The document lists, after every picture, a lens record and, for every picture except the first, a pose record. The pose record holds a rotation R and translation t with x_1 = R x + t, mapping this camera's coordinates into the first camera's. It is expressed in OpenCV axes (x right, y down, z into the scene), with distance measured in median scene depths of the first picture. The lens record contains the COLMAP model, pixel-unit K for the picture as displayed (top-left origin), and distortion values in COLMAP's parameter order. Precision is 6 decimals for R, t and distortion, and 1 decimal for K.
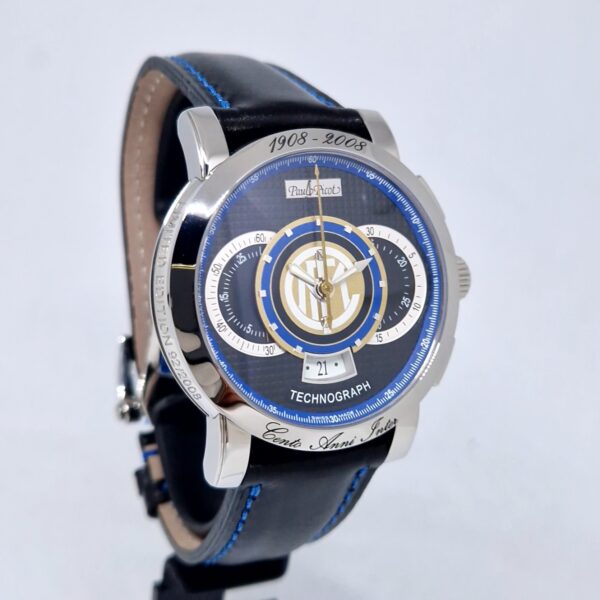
lens RADIAL K [[1106.9, 0, 298.6], [0, 1106.9, 300.0], [0, 0, 1]] dist [-0.173098, 0.000000]
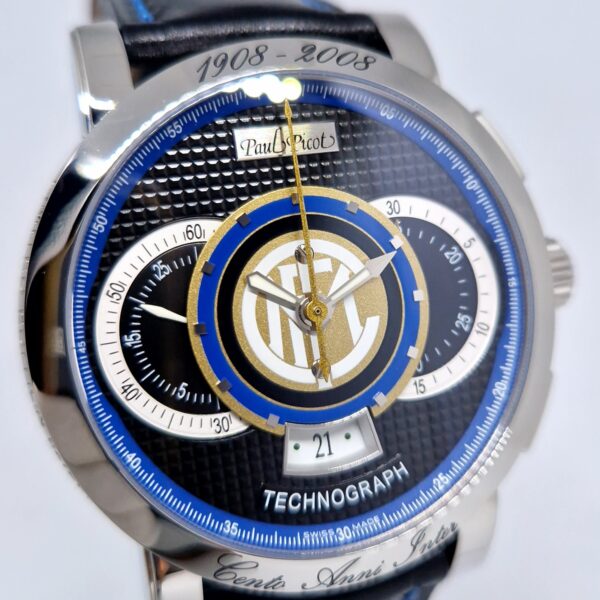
lens RADIAL K [[1106.9, 0, 316.2], [0, 1106.9, 276.1], [0, 0, 1]] dist [-0.173098, 0.000000]
pose [[0.993026, -0.059155, -0.101978, 0.083871], [0.059070, 0.998246, -0.003857, -0.026390], [0.102028, -0.002194, 0.994779, 0.421110]]
